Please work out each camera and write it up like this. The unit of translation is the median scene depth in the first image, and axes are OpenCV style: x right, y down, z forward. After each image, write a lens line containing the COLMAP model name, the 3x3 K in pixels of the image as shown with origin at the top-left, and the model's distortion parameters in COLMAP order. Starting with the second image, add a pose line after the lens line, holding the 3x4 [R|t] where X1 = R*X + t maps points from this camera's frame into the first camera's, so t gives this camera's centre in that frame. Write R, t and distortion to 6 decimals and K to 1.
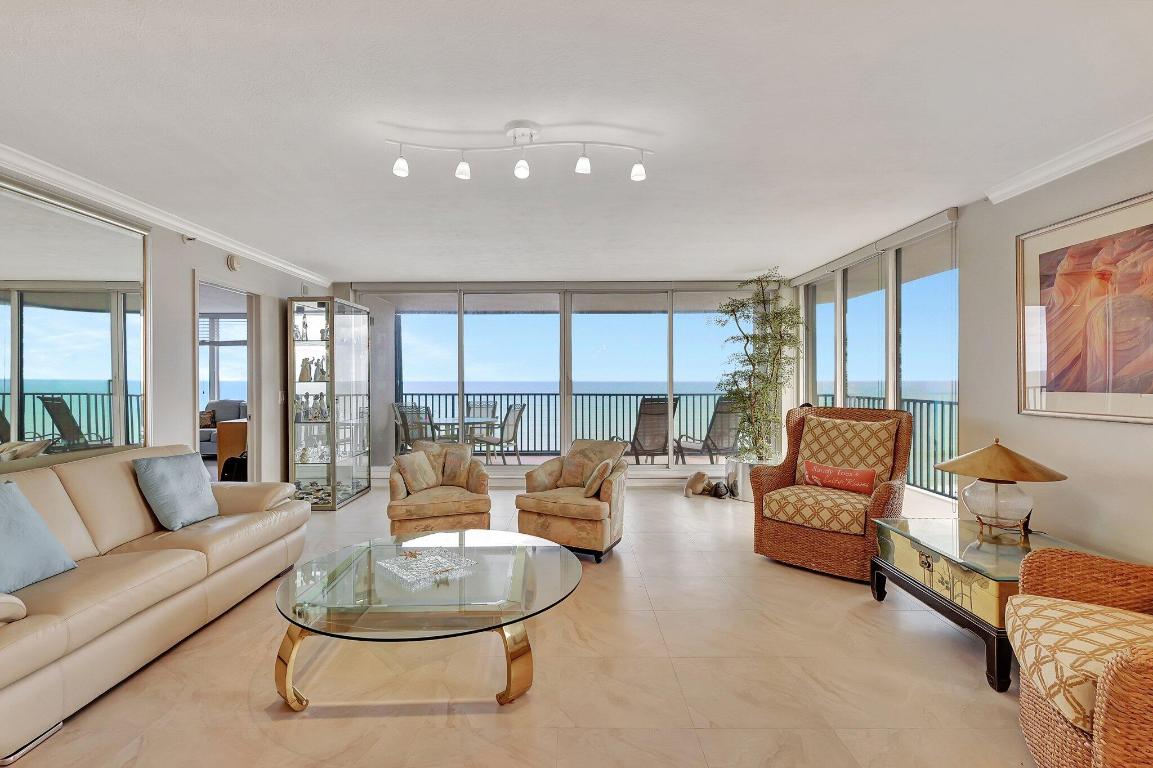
lens RADIAL K [[534.3, 0, 570.8], [0, 534.3, 379.0], [0, 0, 1]] dist [0.002509, 0.000180]
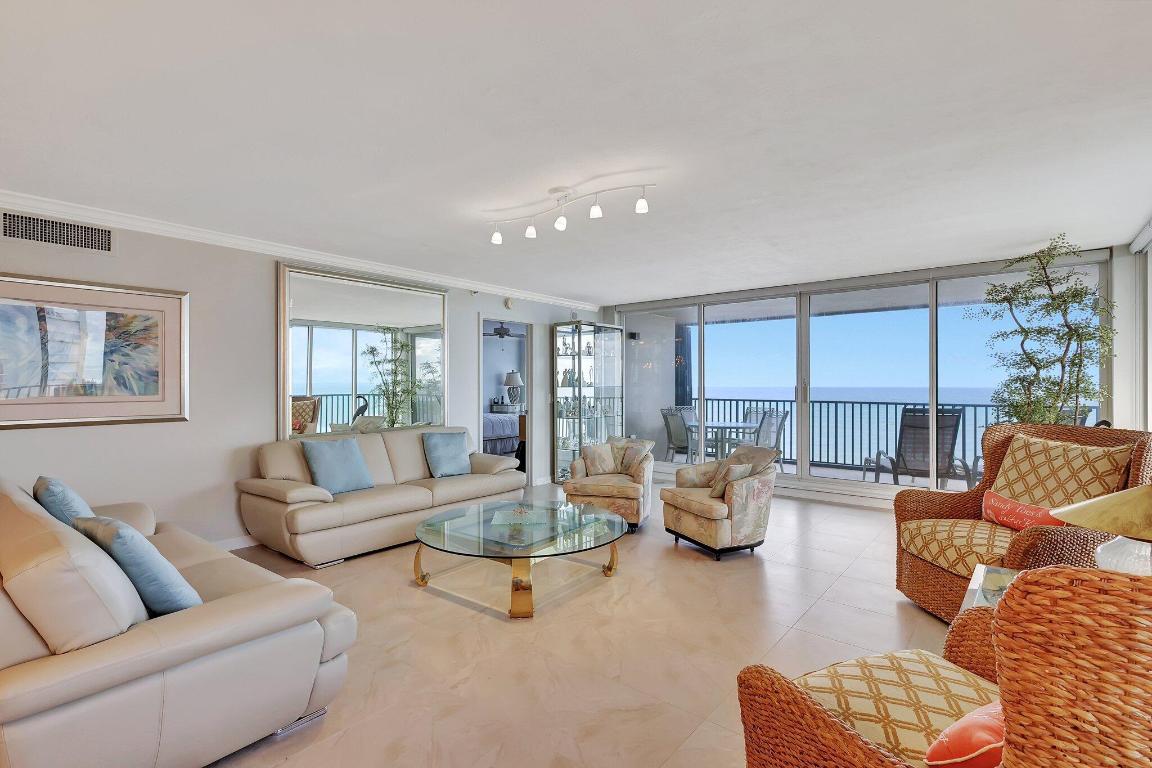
lens RADIAL K [[528.1, 0, 578.4], [0, 528.1, 383.7], [0, 0, 1]] dist [-0.001372, -0.000353]
pose [[0.775558, 0.001038, -0.631276, 0.350459], [-0.002620, 0.999995, -0.001574, -0.000647], [0.631271, 0.002875, 0.775557, 0.015798]]
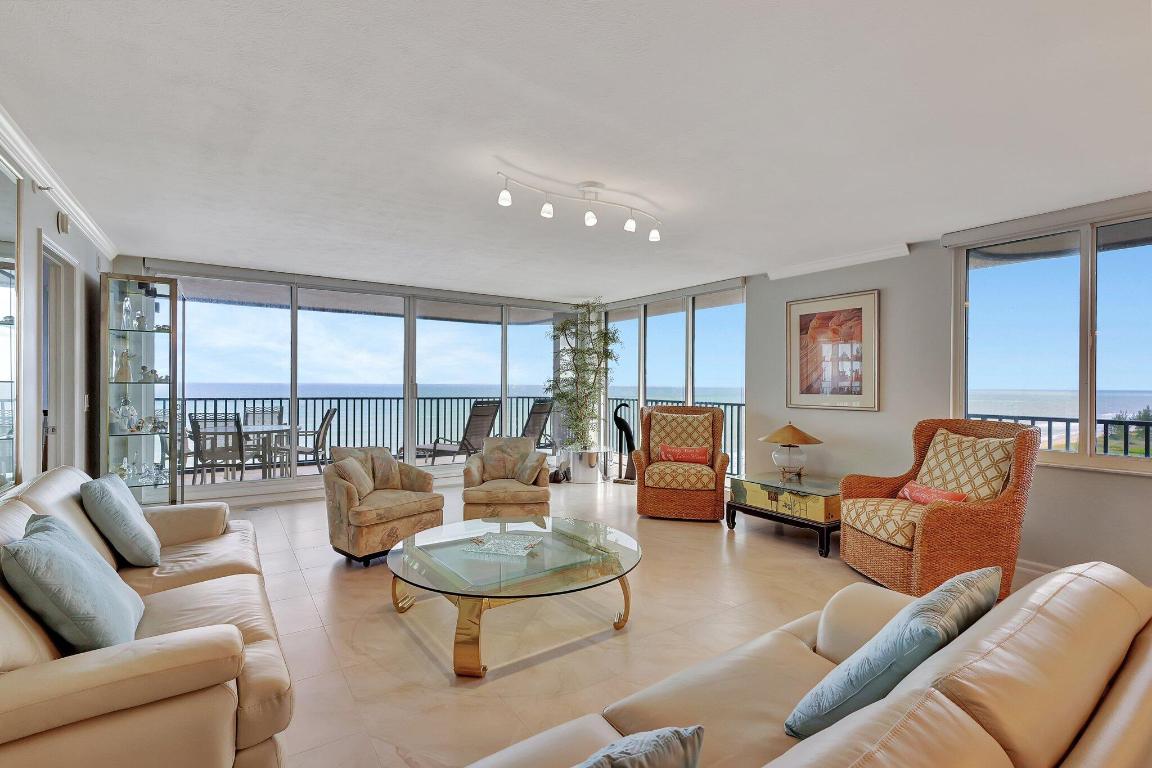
lens RADIAL K [[528.1, 0, 578.4], [0, 528.1, 383.7], [0, 0, 1]] dist [-0.001372, -0.000353]
pose [[0.831414, 0.010098, 0.555561, -0.377489], [-0.010635, 0.999941, -0.002260, 0.001093], [-0.555551, -0.004029, 0.831473, -0.013206]]
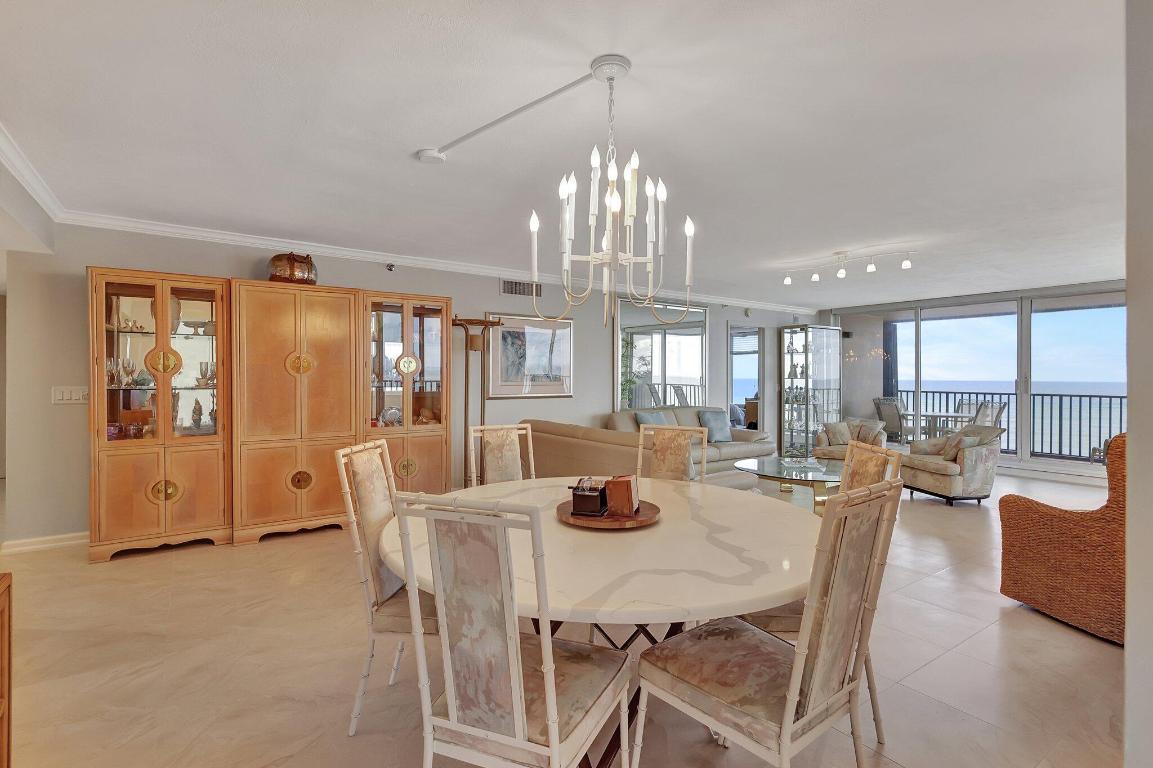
lens RADIAL K [[545.9, 0, 570.8], [0, 545.9, 372.1], [0, 0, 1]] dist [0.001025, -0.000057]
pose [[0.567878, 0.000603, -0.823113, 0.482687], [-0.008858, 0.999946, -0.005380, 0.000659], [0.823065, 0.010346, 0.567852, -0.482563]]
